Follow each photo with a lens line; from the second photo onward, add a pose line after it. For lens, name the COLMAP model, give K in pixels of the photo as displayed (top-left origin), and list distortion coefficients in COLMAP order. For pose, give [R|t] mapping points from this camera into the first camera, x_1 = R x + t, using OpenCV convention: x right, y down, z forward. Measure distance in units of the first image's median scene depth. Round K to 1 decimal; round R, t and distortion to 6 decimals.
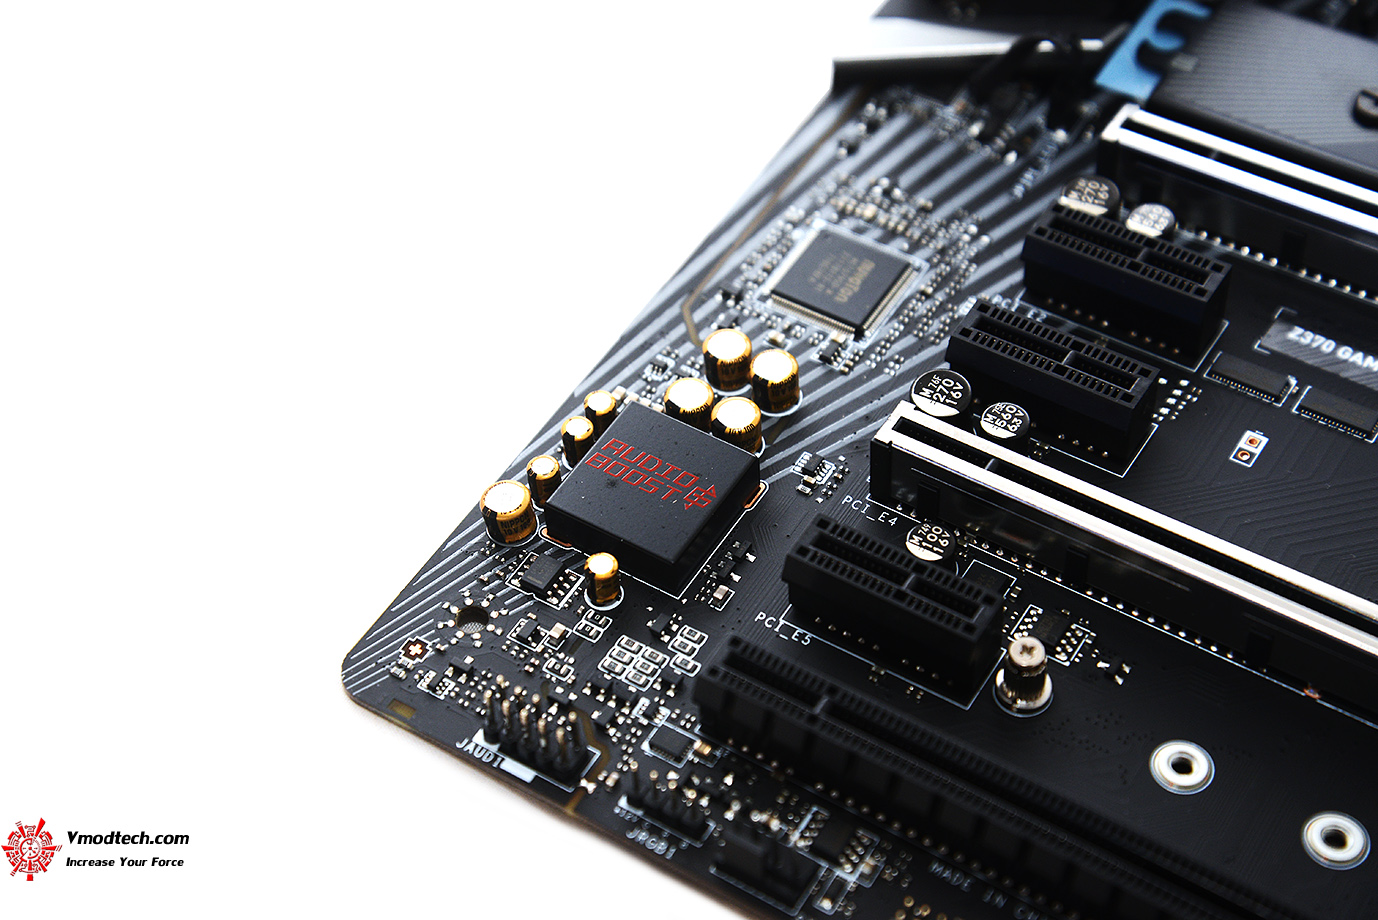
lens RADIAL K [[2594.2, 0, 665.2], [0, 2594.2, 457.1], [0, 0, 1]] dist [0.259984, 0.160047]
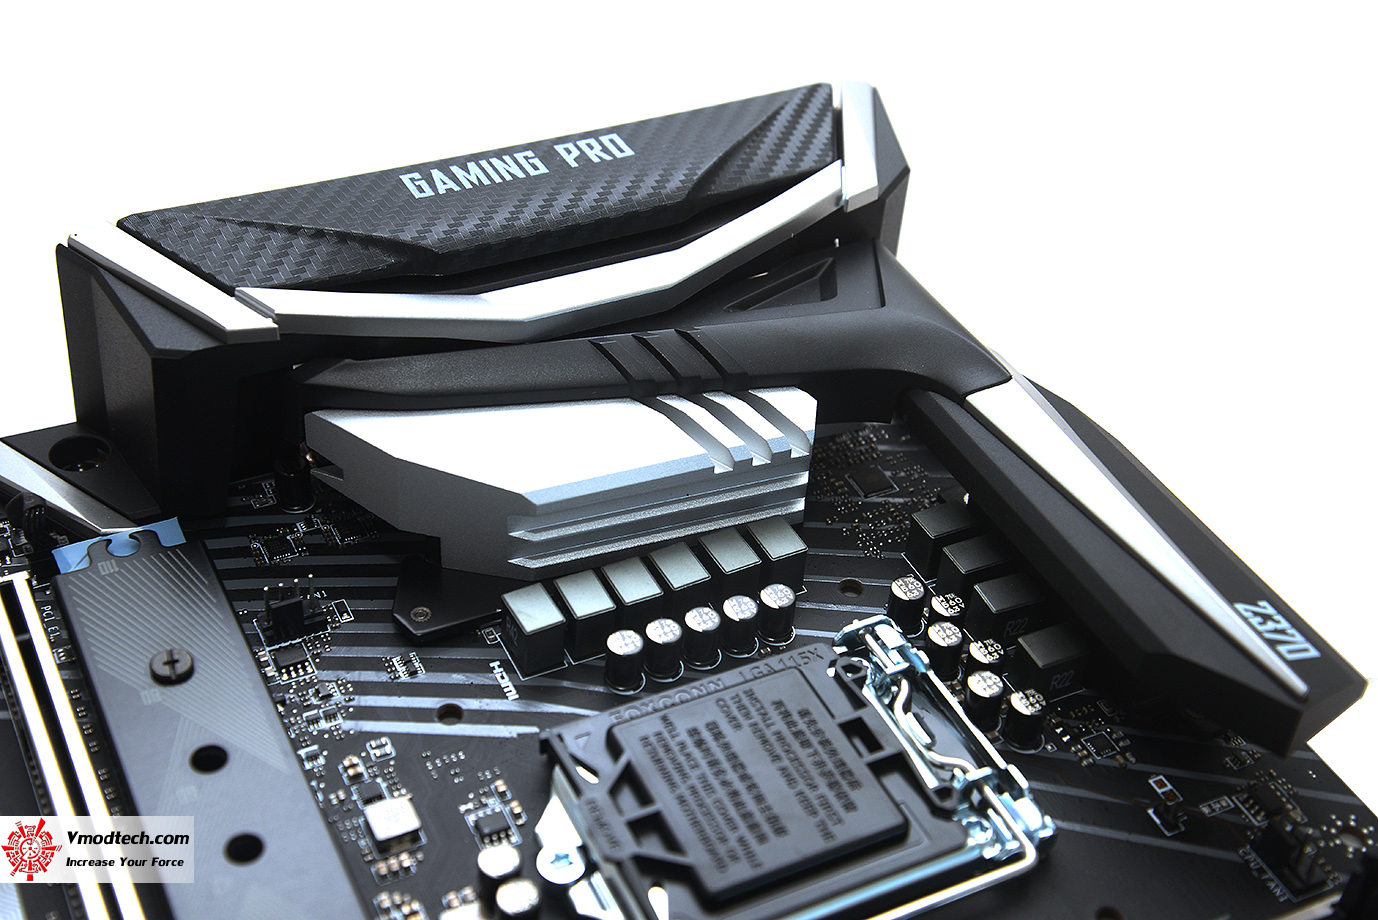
lens RADIAL K [[1906.3, 0, 680.1], [0, 1906.3, 460.4], [0, 0, 1]] dist [0.153397, 0.021618]
pose [[0.848979, 0.419366, -0.321508, 0.730834], [-0.472371, 0.875000, -0.106025, -0.238972], [0.236856, 0.241884, 0.940952, 0.247662]]
